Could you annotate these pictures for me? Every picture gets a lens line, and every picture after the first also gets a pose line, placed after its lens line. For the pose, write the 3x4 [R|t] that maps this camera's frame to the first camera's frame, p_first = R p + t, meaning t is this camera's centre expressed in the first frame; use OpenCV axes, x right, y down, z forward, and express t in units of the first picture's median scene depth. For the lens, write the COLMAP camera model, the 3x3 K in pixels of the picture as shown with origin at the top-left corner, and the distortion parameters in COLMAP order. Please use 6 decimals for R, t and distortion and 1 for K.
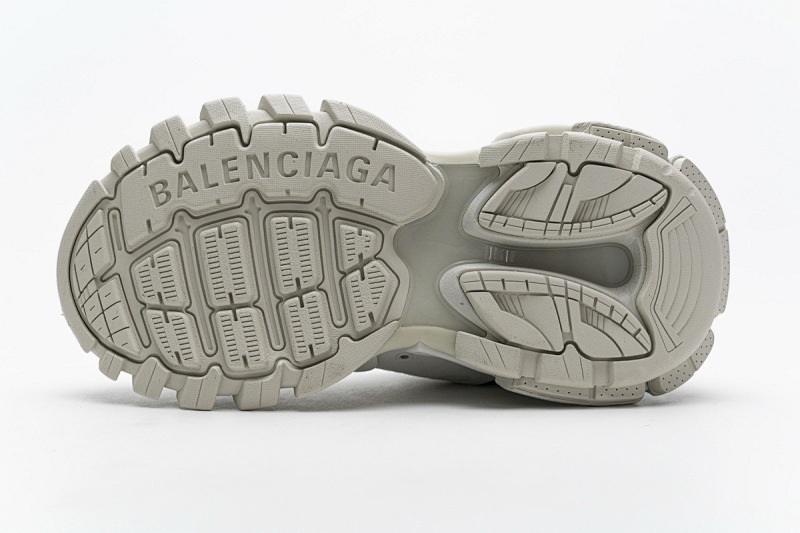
lens RADIAL K [[1580.1, 0, 396.1], [0, 1580.1, 269.4], [0, 0, 1]] dist [0.006985, 0.000000]
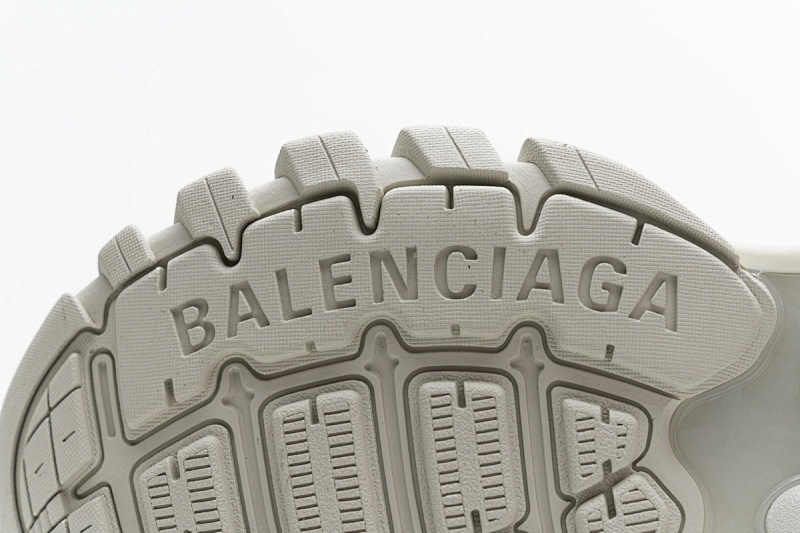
lens RADIAL K [[1580.1, 0, 401.4], [0, 1580.1, 264.2], [0, 0, 1]] dist [0.006985, 0.000000]
pose [[0.999296, 0.009698, -0.036247, -0.067274], [-0.010154, 0.999871, -0.012416, -0.062353], [0.036122, 0.012776, 0.999266, 0.513648]]
